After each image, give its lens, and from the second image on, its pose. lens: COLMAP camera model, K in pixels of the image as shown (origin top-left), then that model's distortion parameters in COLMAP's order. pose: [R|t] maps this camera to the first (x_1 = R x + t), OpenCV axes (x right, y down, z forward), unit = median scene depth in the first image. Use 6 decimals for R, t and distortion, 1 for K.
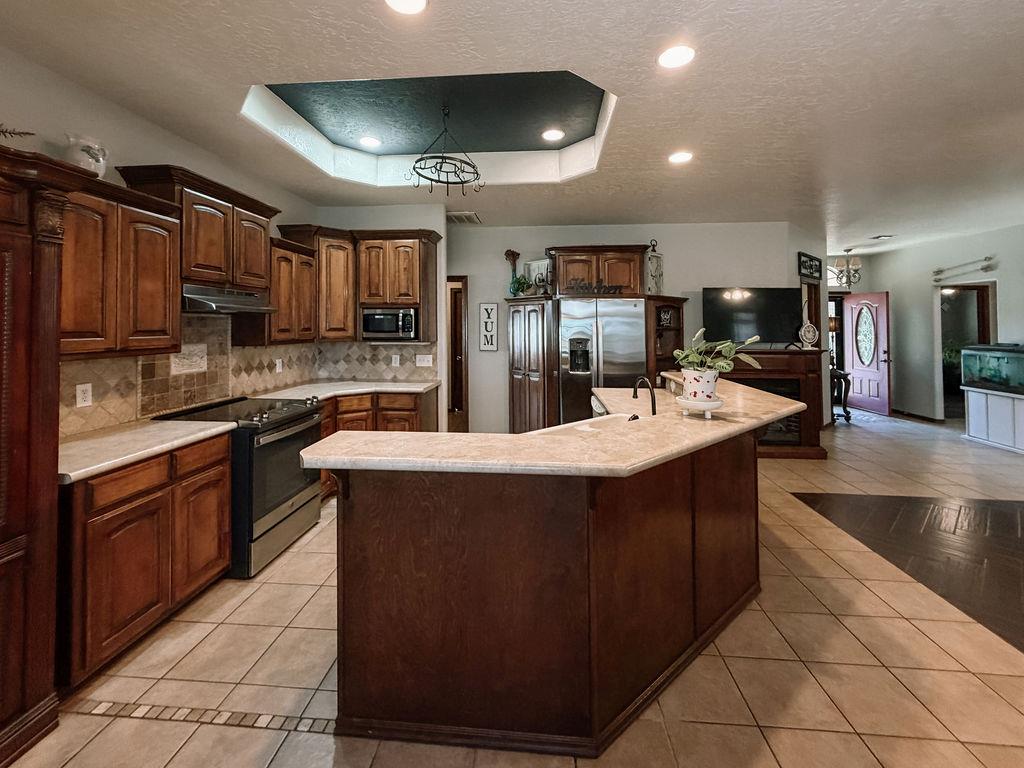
lens RADIAL K [[437.3, 0, 507.7], [0, 437.3, 313.8], [0, 0, 1]] dist [0.002153, 0.000080]
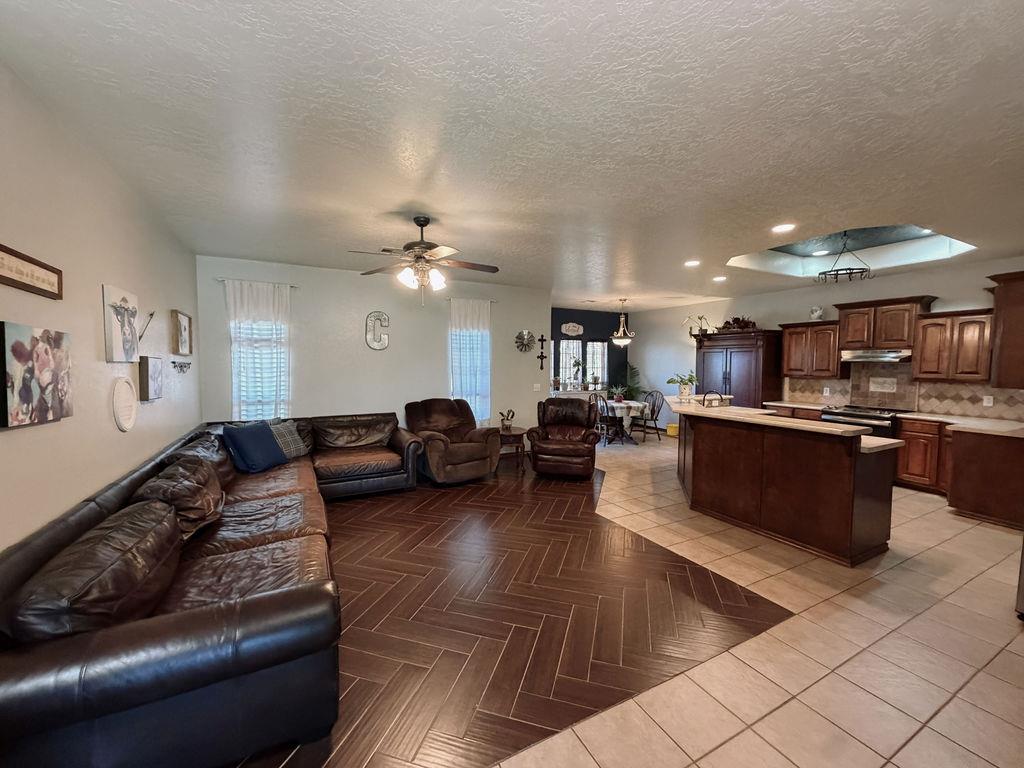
lens RADIAL K [[406.4, 0, 512.0], [0, 406.4, 384.0], [0, 0, 1]] dist [-0.001611, 0.000013]
pose [[-0.843901, 0.023058, -0.536003, 1.051677], [0.006016, 0.999420, 0.033521, 0.015286], [0.536465, 0.025063, -0.843550, 1.002510]]
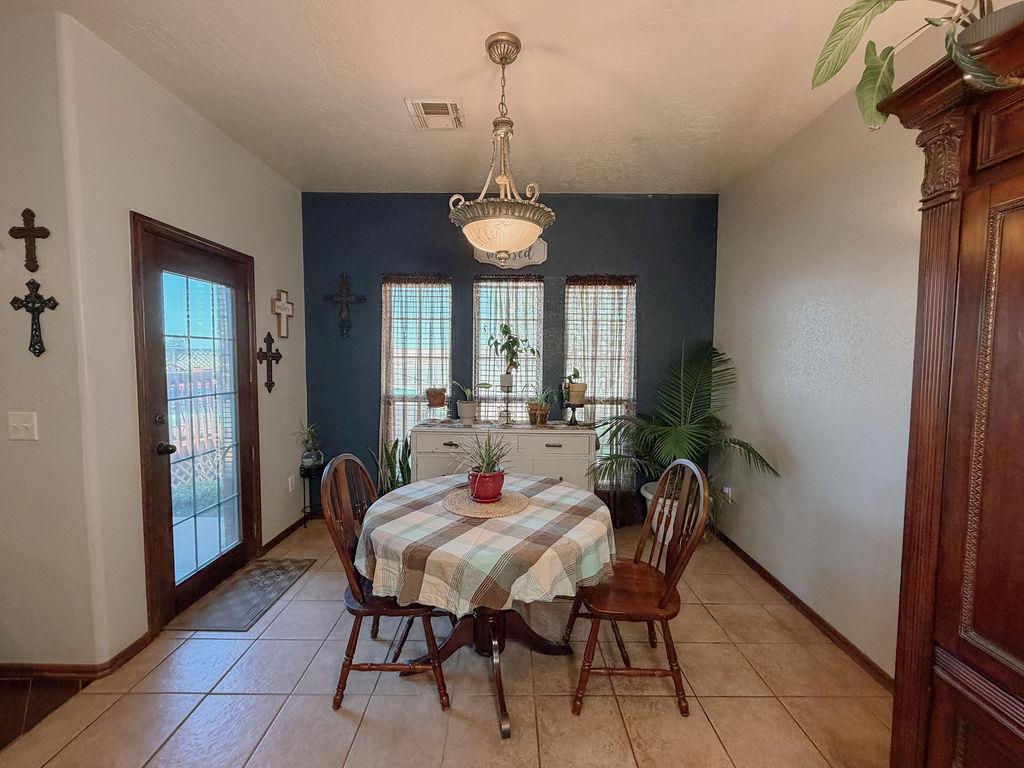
lens RADIAL K [[420.9, 0, 508.7], [0, 420.9, 381.3], [0, 0, 1]] dist [-0.000152, 0.000129]
pose [[-0.996622, -0.005008, -0.081969, -0.135820], [-0.008013, 0.999306, 0.036374, 0.019703], [0.081730, 0.036908, -0.995971, 0.274512]]
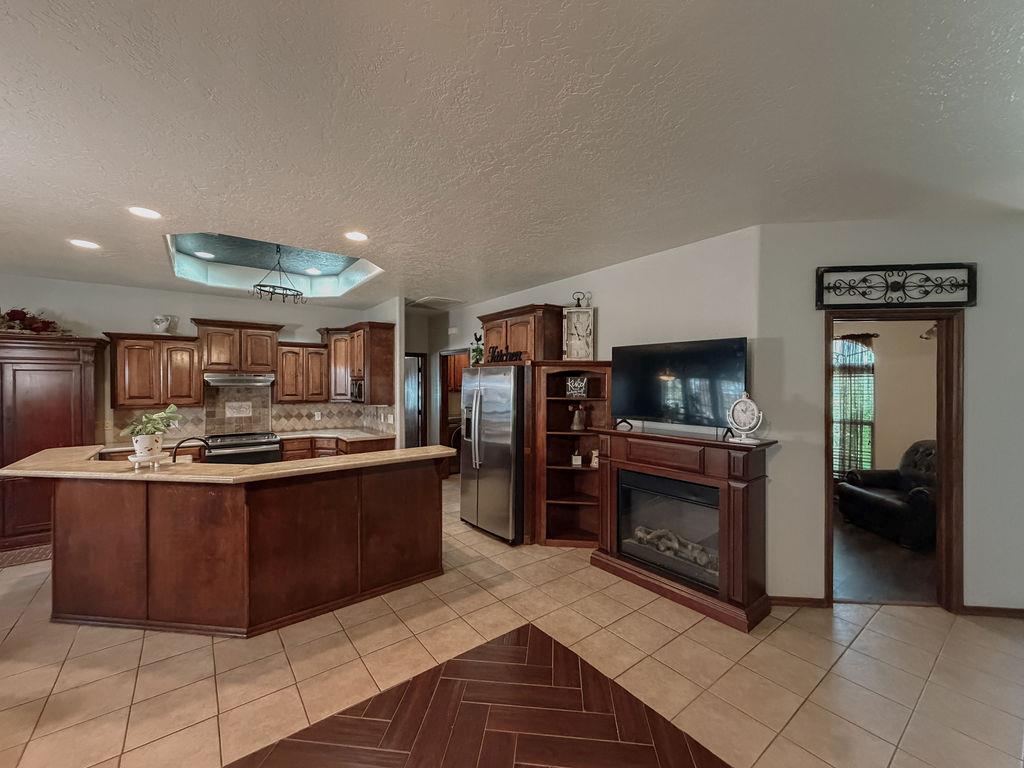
lens RADIAL K [[412.6, 0, 509.3], [0, 412.6, 382.6], [0, 0, 1]] dist [-0.000058, 0.000102]
pose [[0.672271, -0.002419, -0.740302, 0.887074], [0.020496, 0.999672, 0.015347, -0.012773], [0.740022, -0.025491, 0.672100, 0.392463]]
